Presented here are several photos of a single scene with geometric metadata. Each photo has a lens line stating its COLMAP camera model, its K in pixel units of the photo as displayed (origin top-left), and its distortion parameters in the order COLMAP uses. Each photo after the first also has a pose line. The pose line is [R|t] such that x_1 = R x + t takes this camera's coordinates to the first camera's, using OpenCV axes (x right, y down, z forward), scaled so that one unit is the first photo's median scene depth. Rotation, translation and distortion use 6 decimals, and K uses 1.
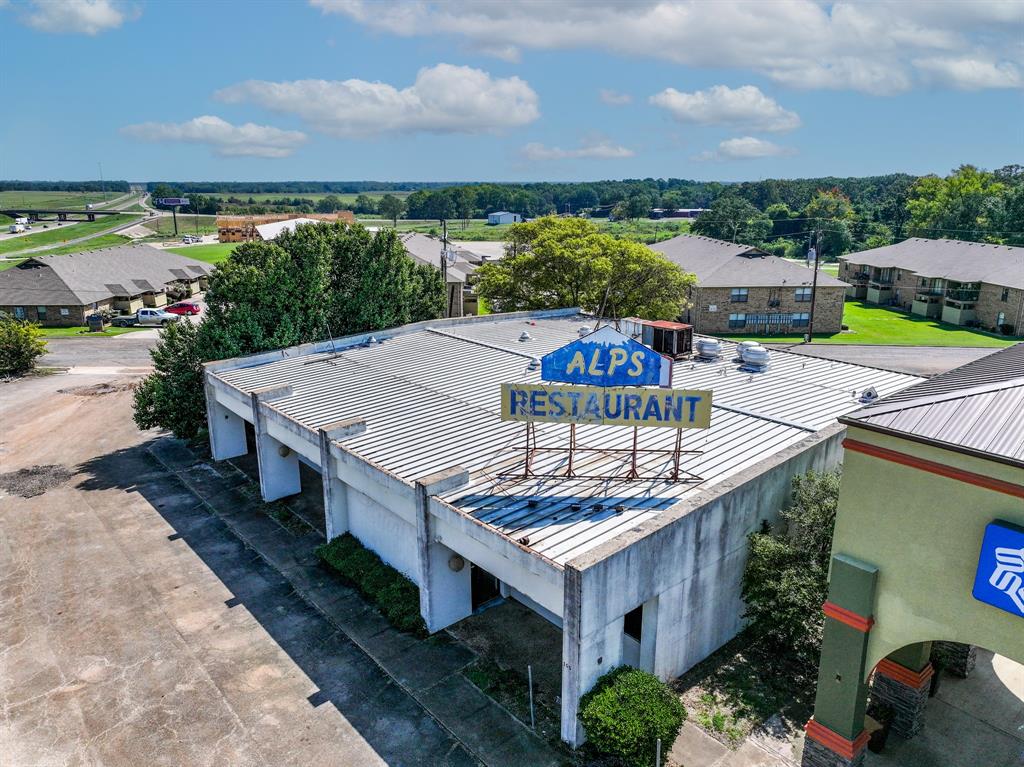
lens RADIAL K [[717.1, 0, 518.5], [0, 717.1, 379.2], [0, 0, 1]] dist [-0.000527, 0.010652]
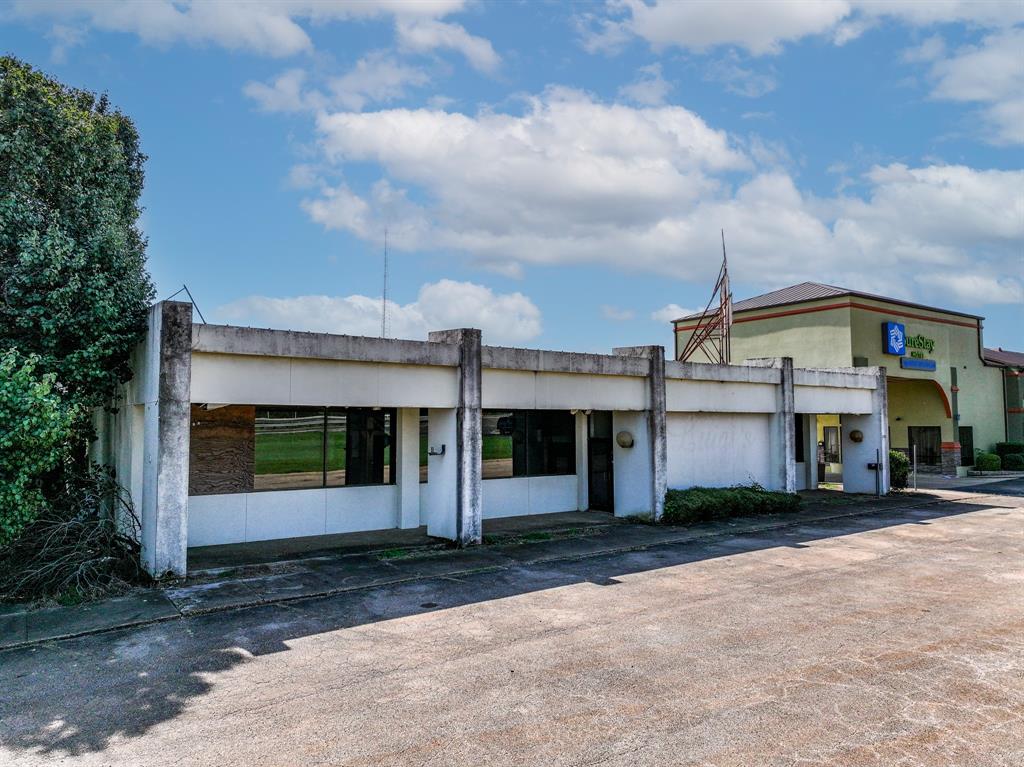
lens RADIAL K [[717.1, 0, 514.9], [0, 717.1, 382.4], [0, 0, 1]] dist [-0.000527, 0.010652]
pose [[0.087583, 0.059390, 0.994385, -1.297624], [0.264532, 0.960995, -0.080695, 0.157769], [-0.960392, 0.270114, 0.068456, 1.335991]]
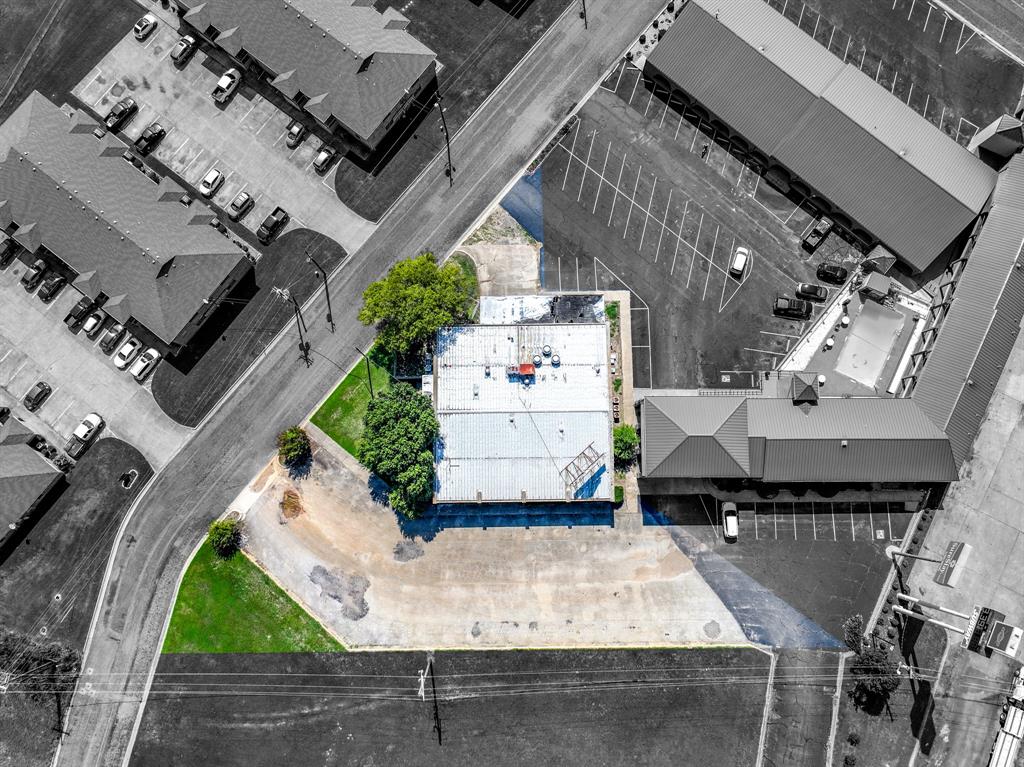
lens RADIAL K [[717.1, 0, 512.5], [0, 717.1, 382.0], [0, 0, 1]] dist [-0.000527, 0.010652]
pose [[0.647979, -0.753095, 0.113890, -0.323307], [0.205047, 0.316490, 0.926170, -4.594235], [-0.733539, -0.576786, 0.359498, 0.004547]]
